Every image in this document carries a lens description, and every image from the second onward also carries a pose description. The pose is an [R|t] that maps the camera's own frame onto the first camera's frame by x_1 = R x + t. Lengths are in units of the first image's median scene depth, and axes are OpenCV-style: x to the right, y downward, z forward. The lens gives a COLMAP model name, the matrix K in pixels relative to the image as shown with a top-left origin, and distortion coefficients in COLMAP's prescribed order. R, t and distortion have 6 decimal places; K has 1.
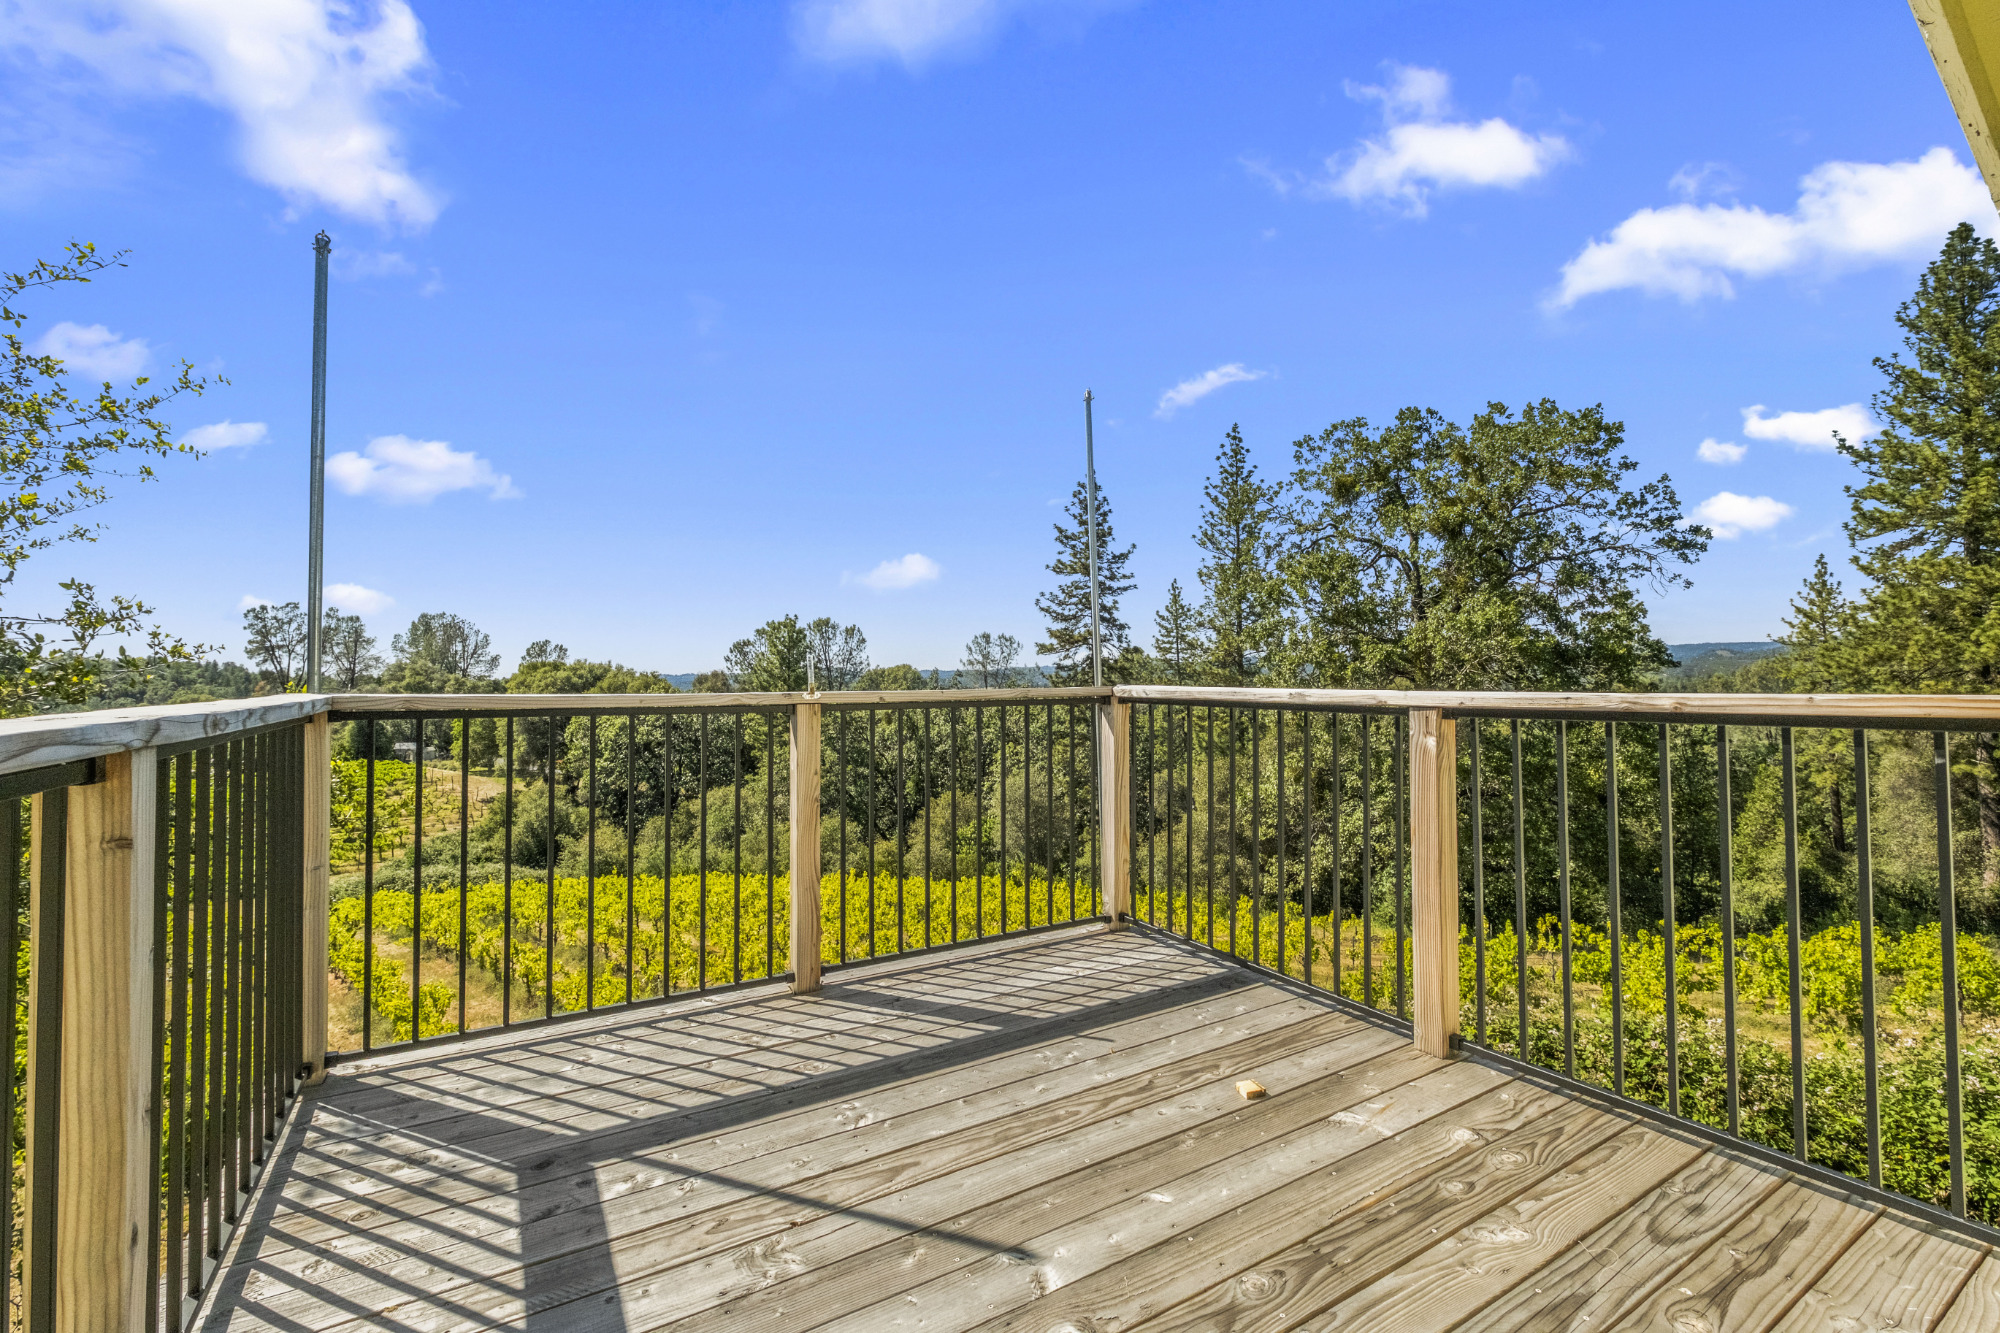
lens RADIAL K [[860.4, 0, 1001.5], [0, 860.4, 658.6], [0, 0, 1]] dist [-0.002552, -0.001033]
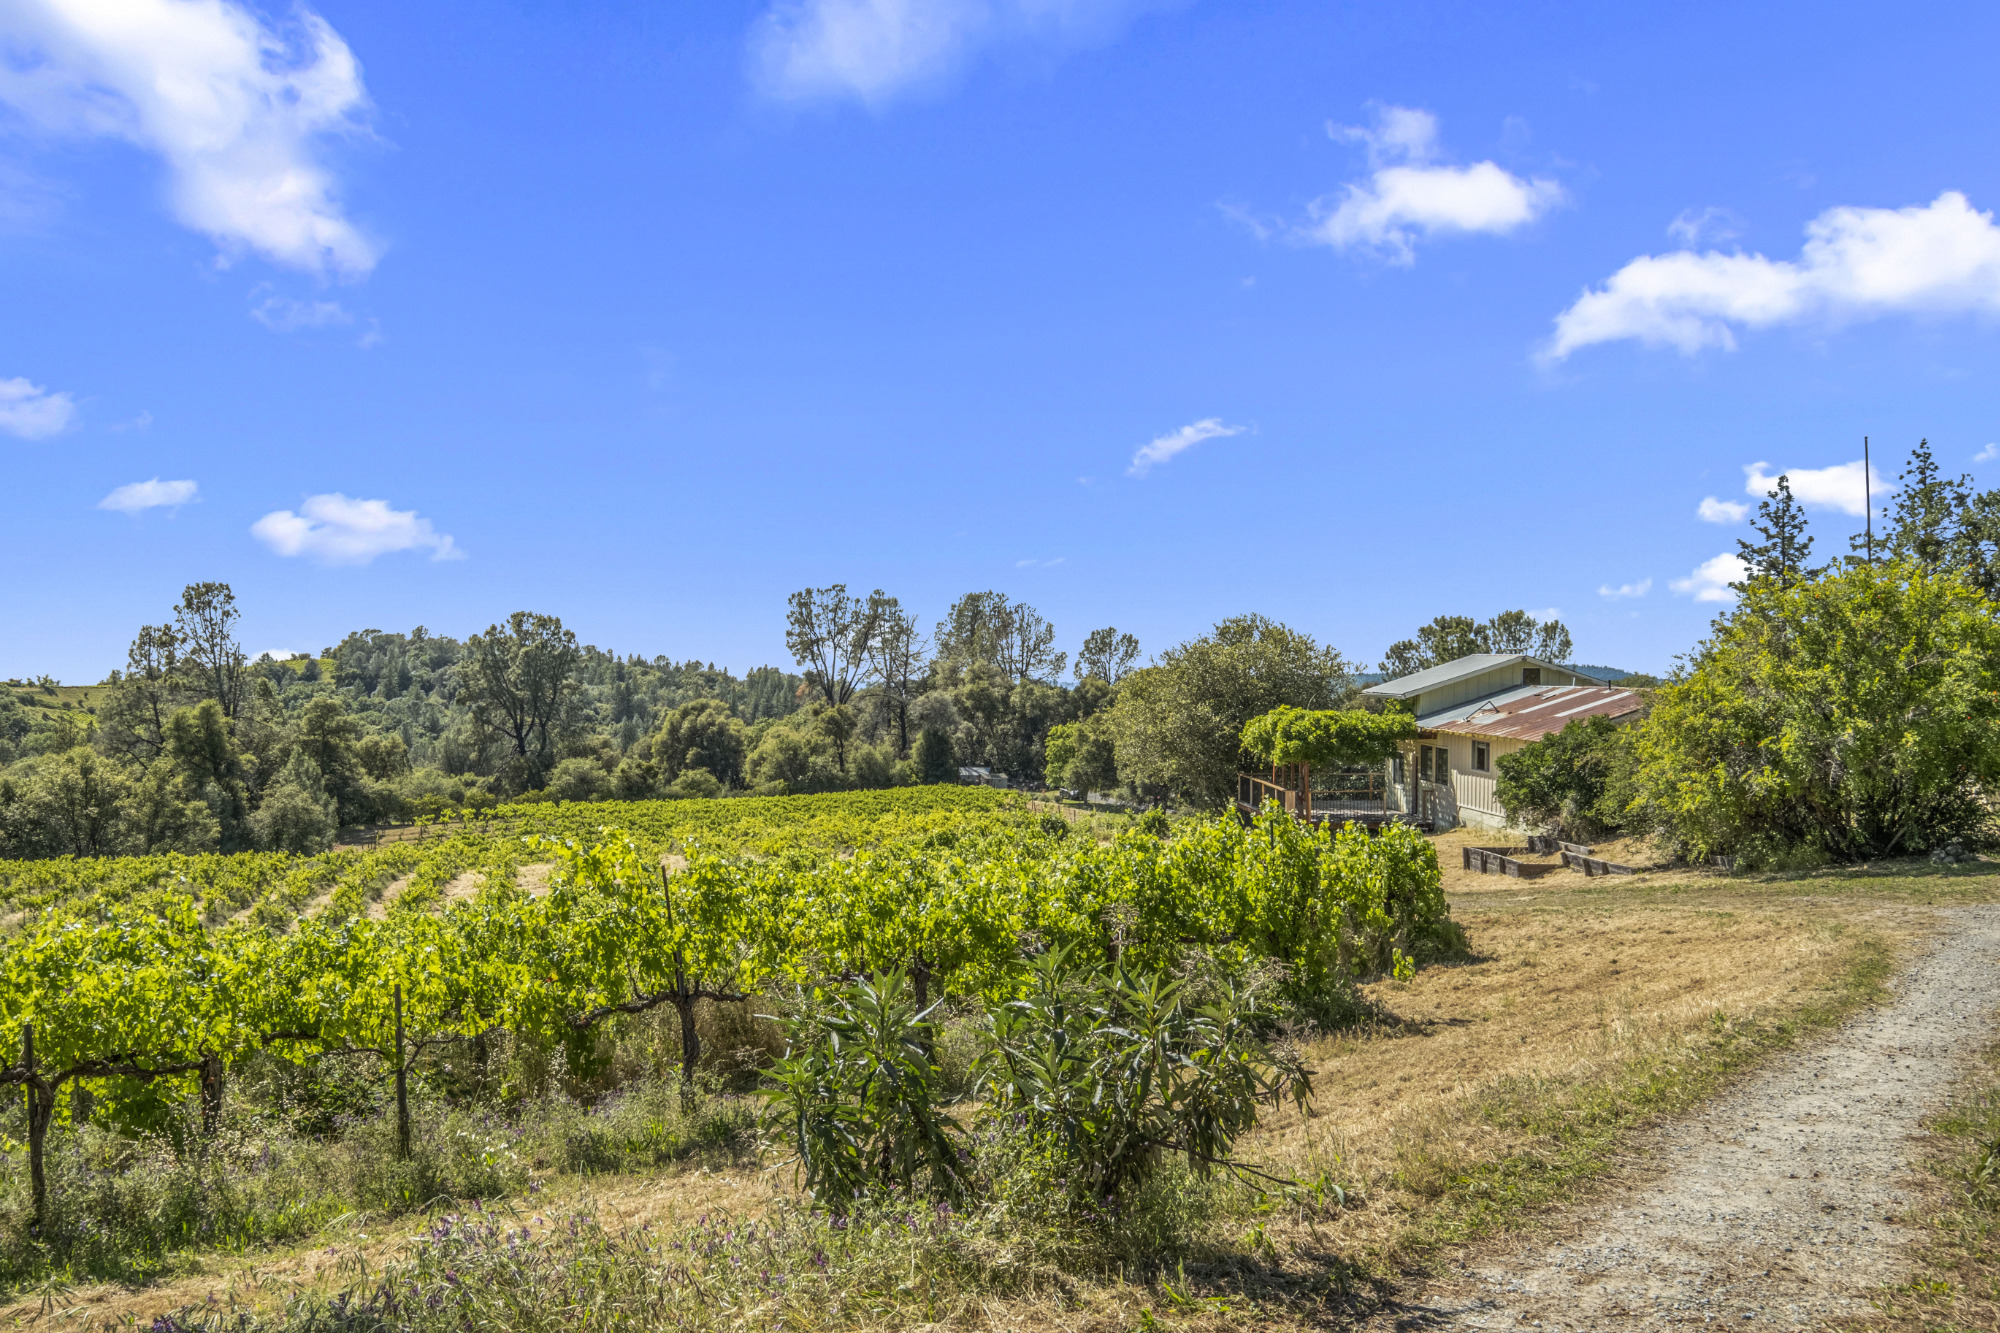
lens RADIAL K [[1867.0, 0, 1000.3], [0, 1867.0, 663.6], [0, 0, 1]] dist [-0.020642, 0.000000]
pose [[0.878889, 0.012356, -0.476867, 0.193964], [-0.007438, 0.999898, 0.012200, -0.023801], [0.476969, -0.007175, 0.878891, -0.695899]]
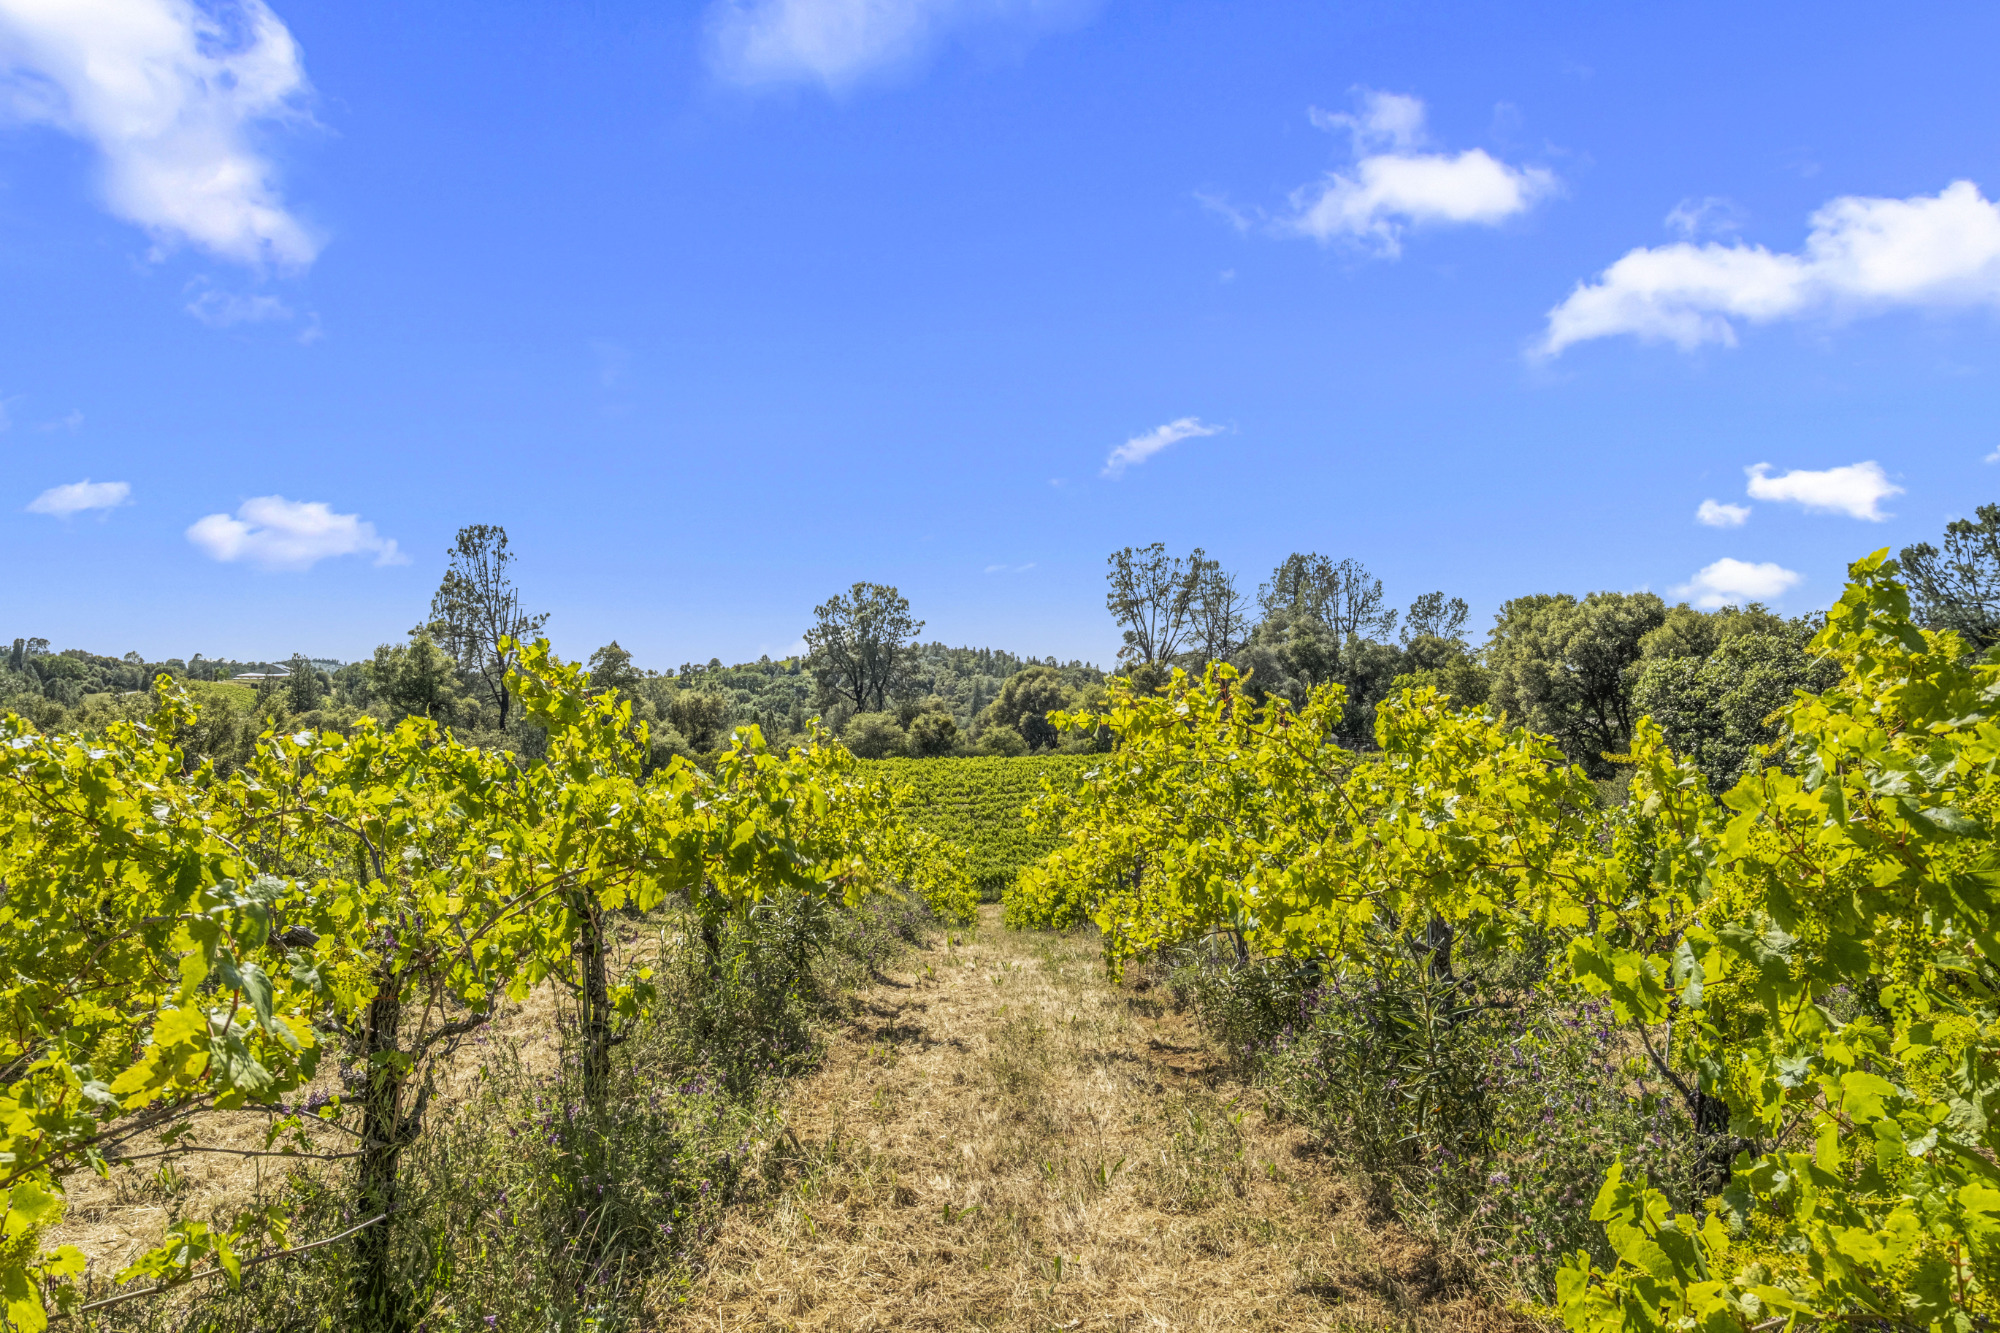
lens RADIAL K [[1347.6, 0, 1007.1], [0, 1347.6, 673.0], [0, 0, 1]] dist [-0.009645, 0.000271]
pose [[0.753356, 0.011275, -0.657516, -0.204380], [-0.000483, 0.999862, 0.016592, 0.051439], [0.657613, -0.012182, 0.753258, -0.011255]]
